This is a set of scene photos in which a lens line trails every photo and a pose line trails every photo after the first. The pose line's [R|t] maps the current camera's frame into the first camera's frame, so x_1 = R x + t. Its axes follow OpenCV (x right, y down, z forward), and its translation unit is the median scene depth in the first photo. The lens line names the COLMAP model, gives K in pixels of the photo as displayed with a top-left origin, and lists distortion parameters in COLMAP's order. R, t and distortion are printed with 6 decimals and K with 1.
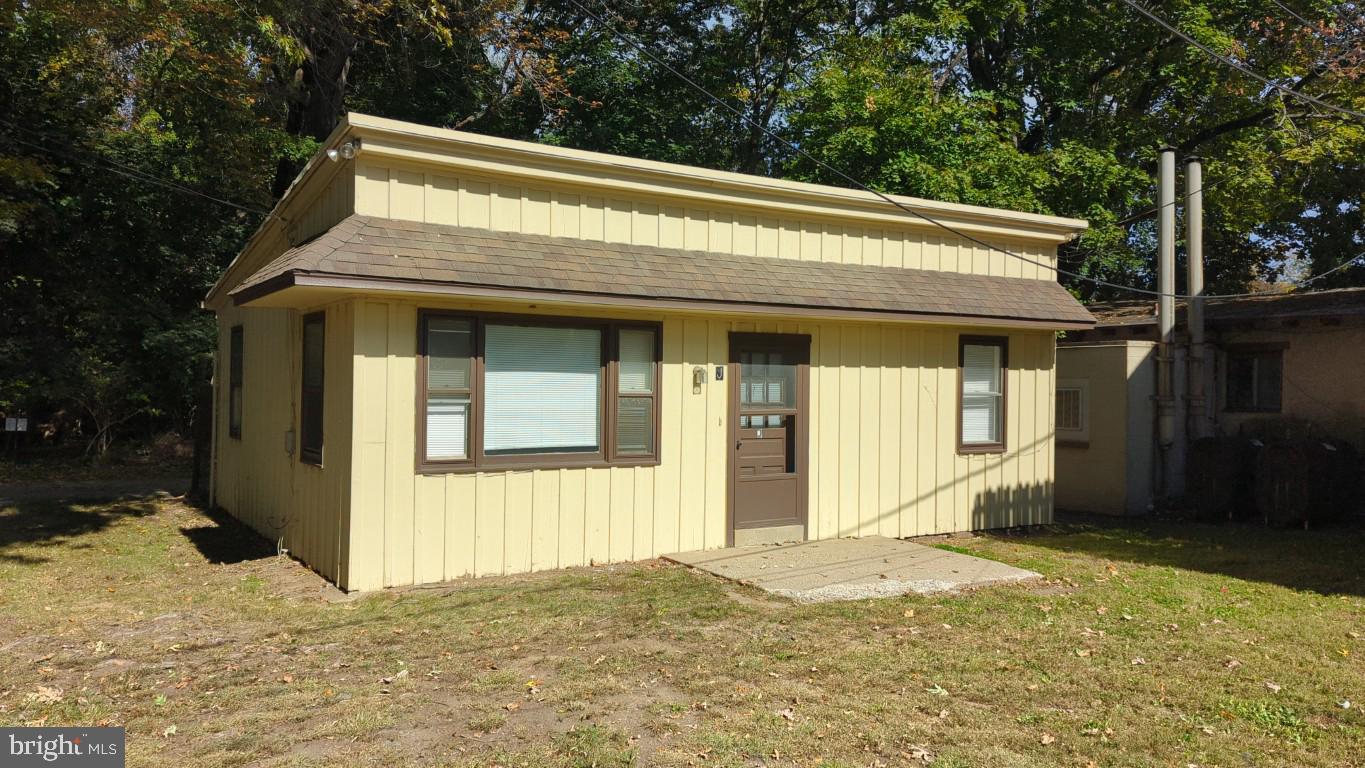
lens RADIAL K [[995.1, 0, 682.5], [0, 995.1, 384.0], [0, 0, 1]] dist [0.033699, -0.004687]
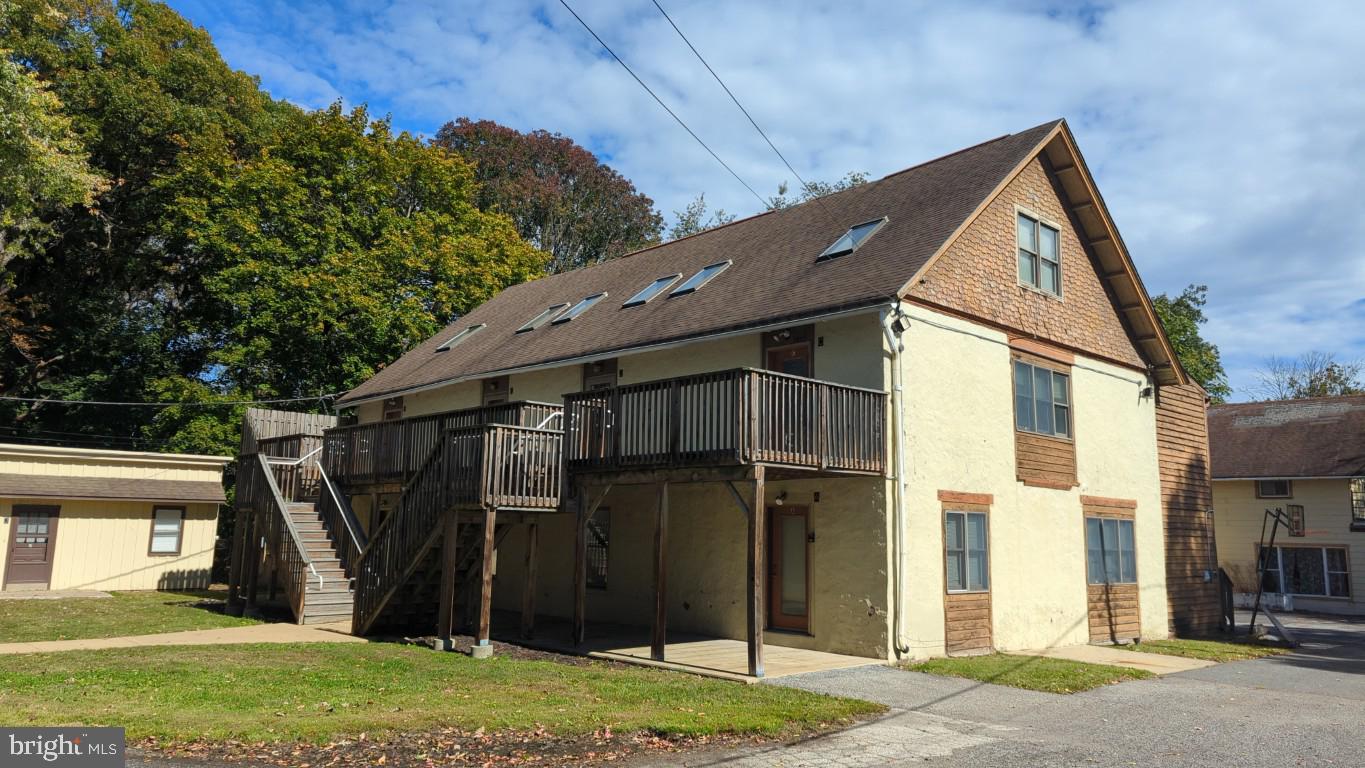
lens RADIAL K [[995.1, 0, 682.5], [0, 995.1, 384.0], [0, 0, 1]] dist [0.033699, -0.004687]
pose [[0.984240, 0.032381, 0.173849, 1.076789], [-0.005422, 0.988155, -0.153361, 0.025165], [-0.176756, 0.150002, 0.972757, -1.587274]]
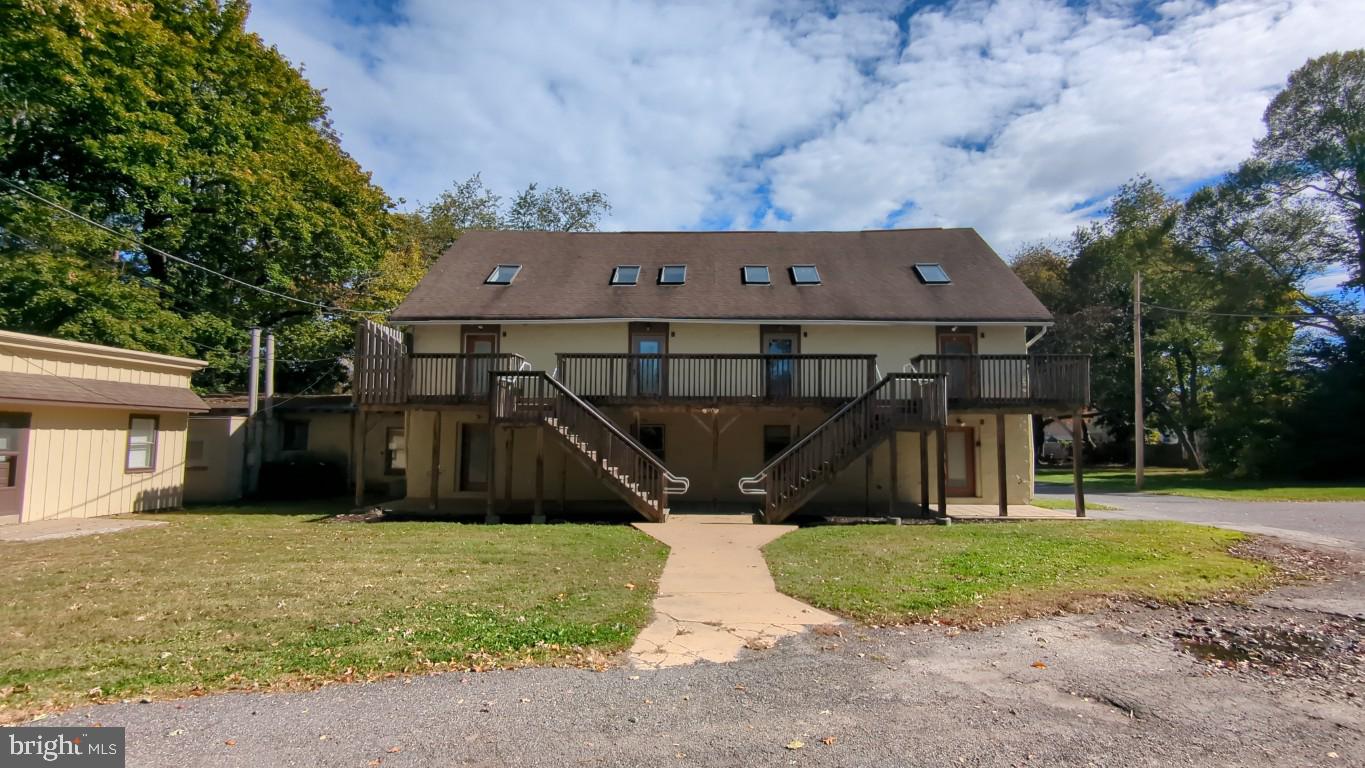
lens RADIAL K [[662.3, 0, 682.5], [0, 662.3, 384.0], [0, 0, 1]] dist [0.007303, -0.000156]
pose [[0.566516, 0.061577, 0.821747, -0.189997], [0.004223, 0.996974, -0.077619, -0.000134], [-0.824040, 0.047443, 0.564542, -0.652105]]
